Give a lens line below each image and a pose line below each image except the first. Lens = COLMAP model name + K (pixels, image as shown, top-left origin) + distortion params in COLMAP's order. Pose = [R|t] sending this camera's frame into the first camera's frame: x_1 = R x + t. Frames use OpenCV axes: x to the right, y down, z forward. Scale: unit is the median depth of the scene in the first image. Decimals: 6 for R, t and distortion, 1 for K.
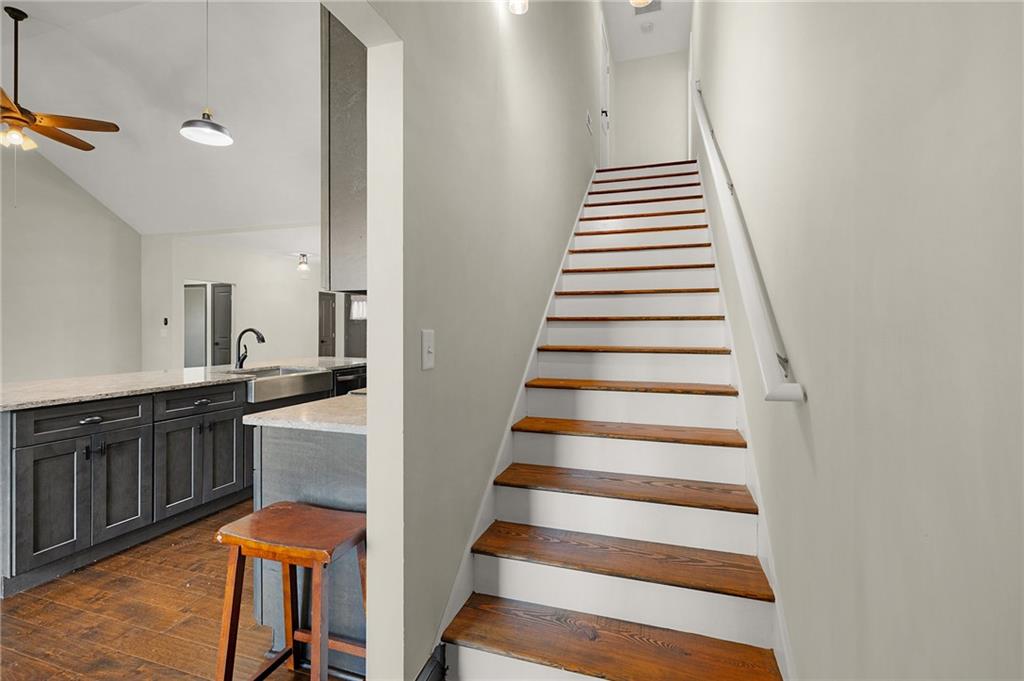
lens RADIAL K [[465.9, 0, 504.2], [0, 465.9, 335.6], [0, 0, 1]] dist [0.002839, 0.000612]
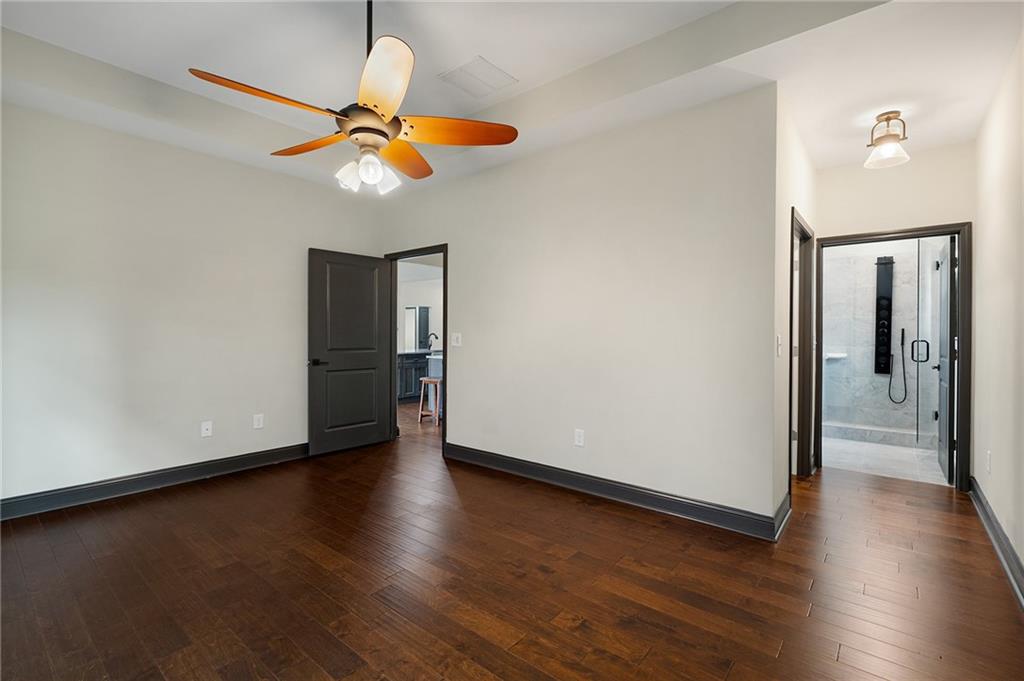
lens RADIAL K [[465.9, 0, 504.2], [0, 465.9, 335.6], [0, 0, 1]] dist [0.002839, 0.000612]
pose [[0.929996, 0.004111, -0.367547, 0.692431], [-0.007528, 0.999941, -0.007863, 0.013267], [0.367492, 0.010079, 0.929972, -1.118991]]
